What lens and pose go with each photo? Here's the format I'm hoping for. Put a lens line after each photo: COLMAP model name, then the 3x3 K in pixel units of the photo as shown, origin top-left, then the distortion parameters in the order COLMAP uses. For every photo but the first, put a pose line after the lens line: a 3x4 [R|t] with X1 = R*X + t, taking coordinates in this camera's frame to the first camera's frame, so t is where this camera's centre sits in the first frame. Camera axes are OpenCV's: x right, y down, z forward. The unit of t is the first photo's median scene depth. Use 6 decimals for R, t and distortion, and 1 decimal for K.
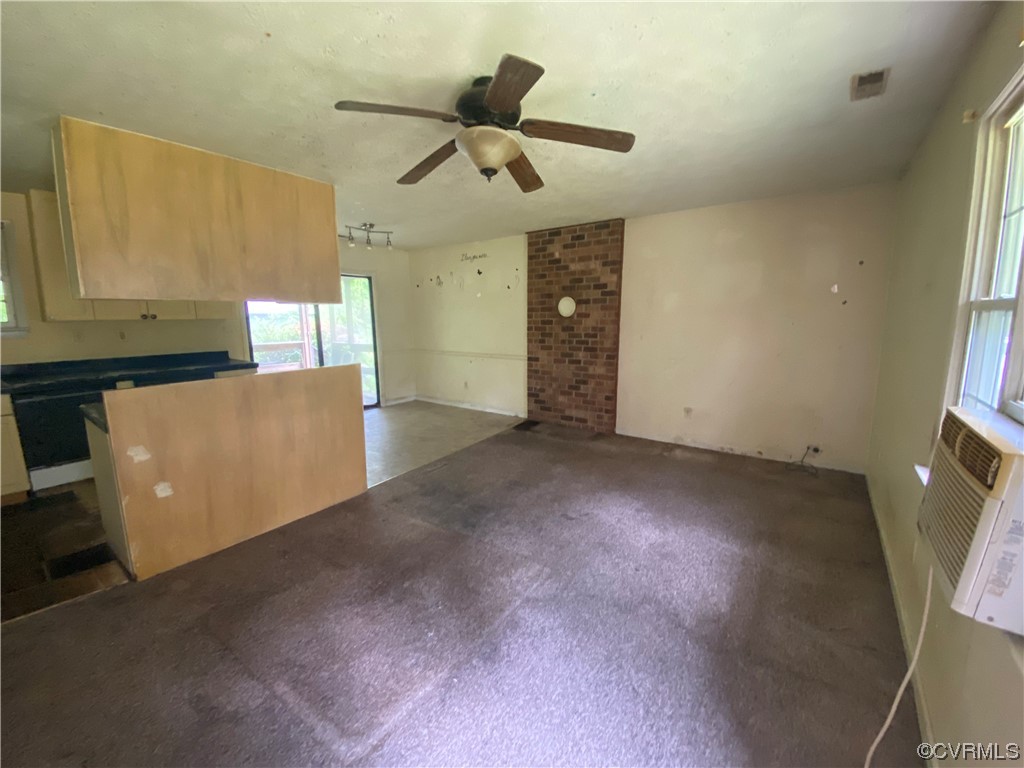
lens RADIAL K [[404.2, 0, 512.0], [0, 404.2, 384.0], [0, 0, 1]] dist [0.000841, -0.012446]
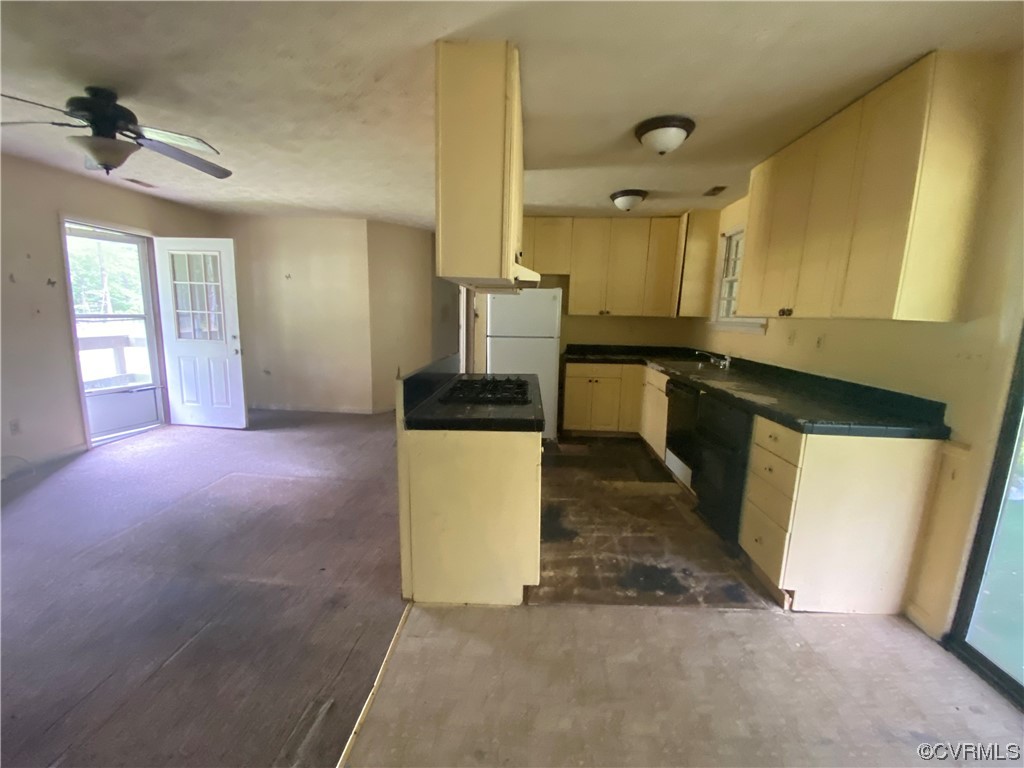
lens RADIAL K [[404.2, 0, 512.0], [0, 404.2, 384.0], [0, 0, 1]] dist [0.000841, -0.012446]
pose [[-0.833324, 0.065465, -0.548894, -0.202625], [-0.120345, 0.947660, 0.295731, -0.231355], [0.539525, 0.312497, -0.781830, 1.525881]]
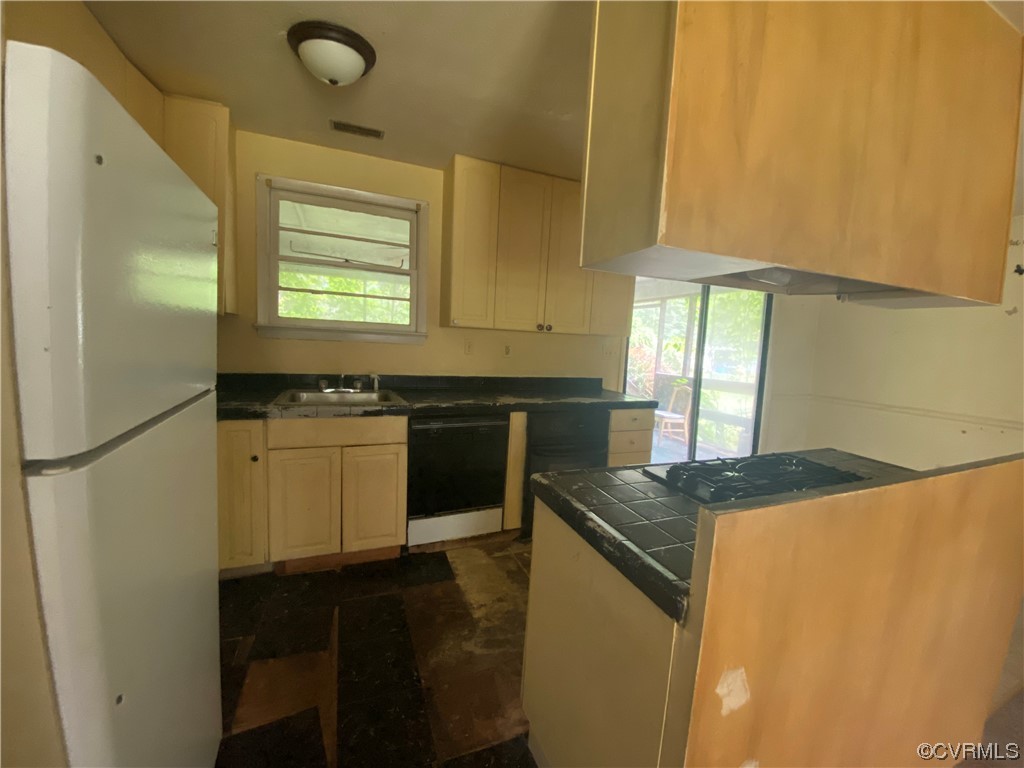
lens RADIAL K [[403.2, 0, 531.6], [0, 403.2, 376.1], [0, 0, 1]] dist [0.002213, 0.000078]
pose [[0.862076, 0.086029, -0.499423, -0.624883], [-0.132745, 0.989410, -0.058705, -0.033193], [0.489084, 0.116904, 0.864367, 0.390376]]
